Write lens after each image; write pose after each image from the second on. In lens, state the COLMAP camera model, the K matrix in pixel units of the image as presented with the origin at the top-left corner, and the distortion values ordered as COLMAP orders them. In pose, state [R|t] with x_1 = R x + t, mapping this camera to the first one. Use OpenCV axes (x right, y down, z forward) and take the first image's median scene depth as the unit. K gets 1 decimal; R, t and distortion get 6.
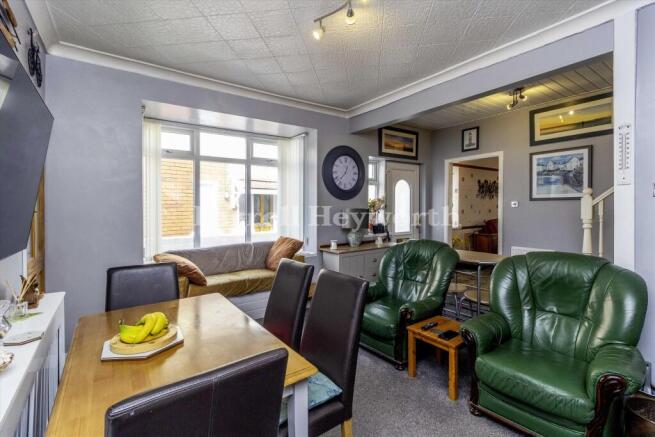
lens RADIAL K [[300.1, 0, 324.4], [0, 300.1, 213.6], [0, 0, 1]] dist [0.000976, 0.000006]
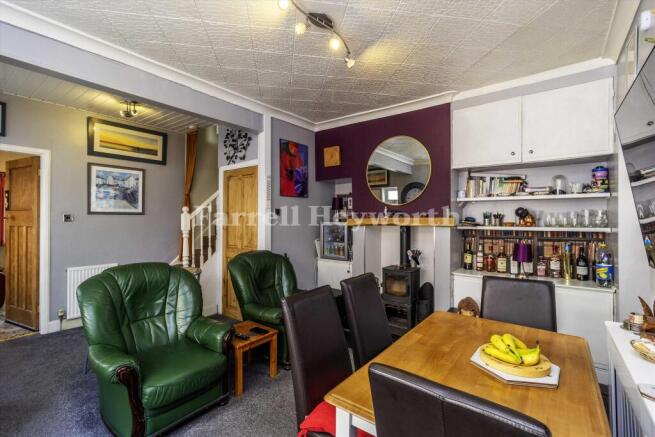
lens RADIAL K [[300.1, 0, 325.2], [0, 300.1, 218.3], [0, 0, 1]] dist [0.000976, 0.000006]
pose [[-0.288962, 0.010272, 0.957285, -0.420759], [0.022283, 0.999744, -0.004001, -0.011249], [-0.957081, 0.020175, -0.289117, 0.604944]]
